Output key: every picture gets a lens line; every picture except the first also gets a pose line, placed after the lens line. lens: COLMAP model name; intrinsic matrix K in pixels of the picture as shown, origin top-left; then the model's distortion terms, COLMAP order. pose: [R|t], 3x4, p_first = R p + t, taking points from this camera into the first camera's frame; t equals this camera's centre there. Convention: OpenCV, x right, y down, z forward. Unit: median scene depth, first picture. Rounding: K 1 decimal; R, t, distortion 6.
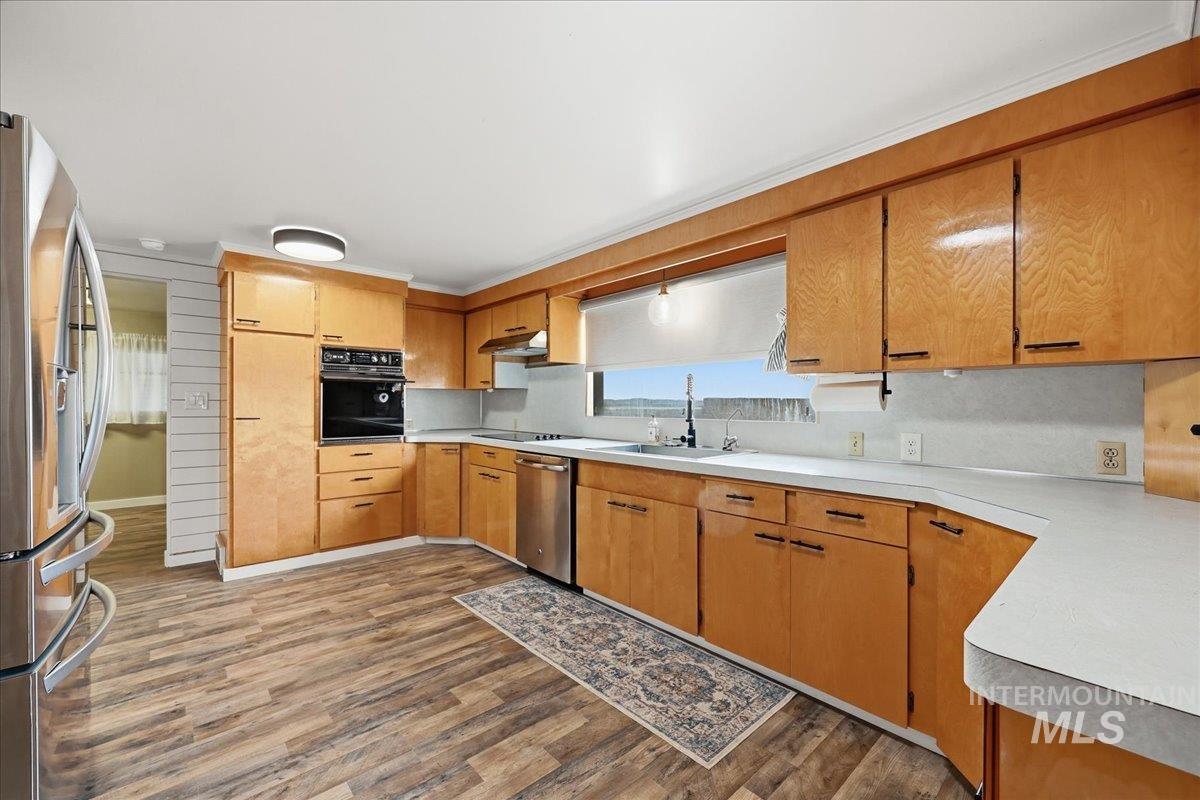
lens RADIAL K [[487.8, 0, 596.0], [0, 487.8, 405.0], [0, 0, 1]] dist [-0.000382, -0.000173]
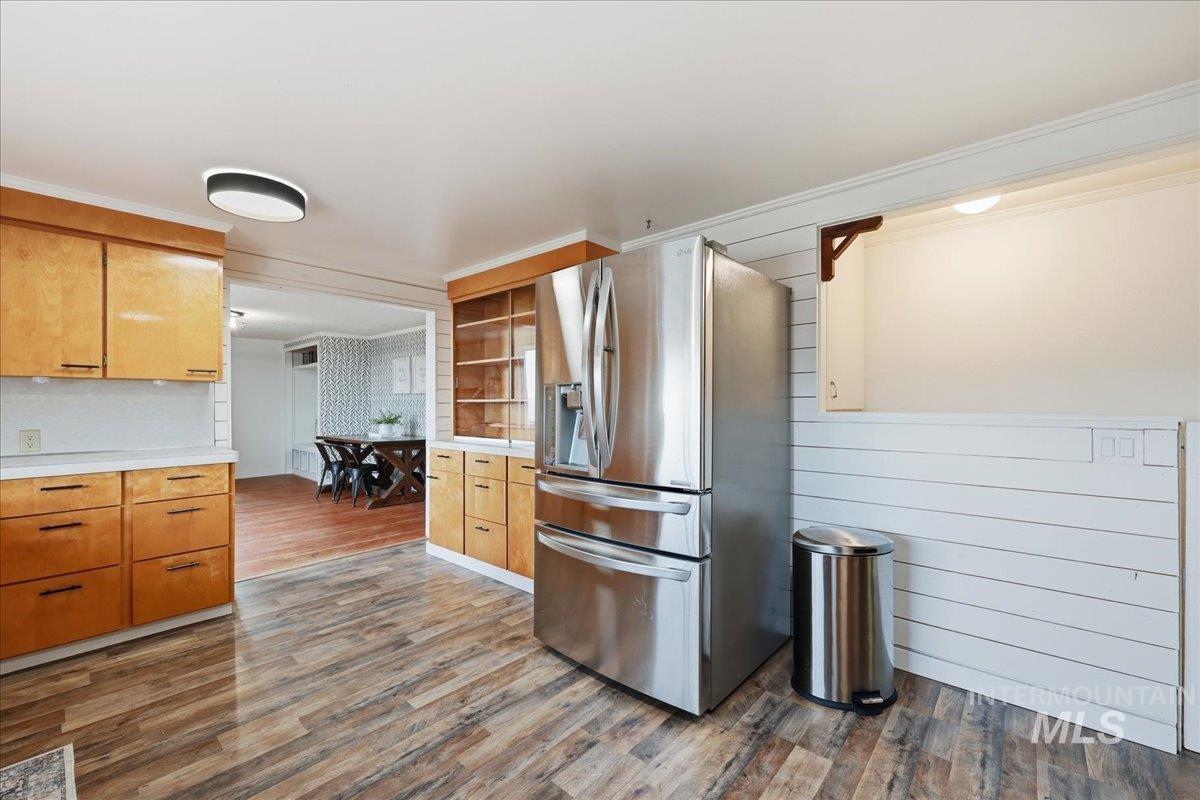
lens RADIAL K [[487.8, 0, 596.0], [0, 487.8, 405.0], [0, 0, 1]] dist [-0.000382, -0.000173]
pose [[-0.993678, 0.000110, -0.112267, -0.373795], [-0.000350, 0.999992, 0.004080, -0.001674], [0.112266, 0.004093, -0.993670, 1.029844]]
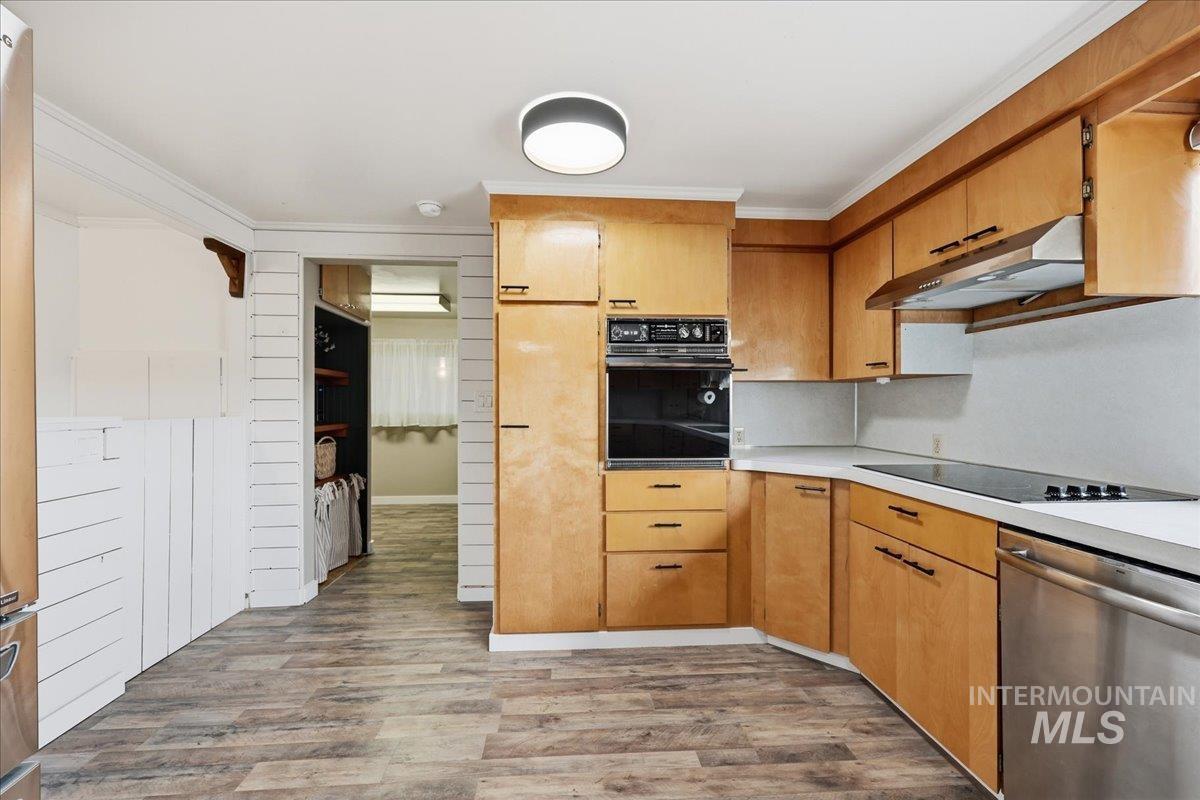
lens RADIAL K [[495.7, 0, 600.0], [0, 495.7, 400.0], [0, 0, 1]] dist [-0.000622, -0.000057]
pose [[0.798432, -0.006833, -0.602046, -0.169474], [-0.000615, 0.999926, -0.012165, -0.001565], [0.602084, 0.010084, 0.798369, 0.458610]]
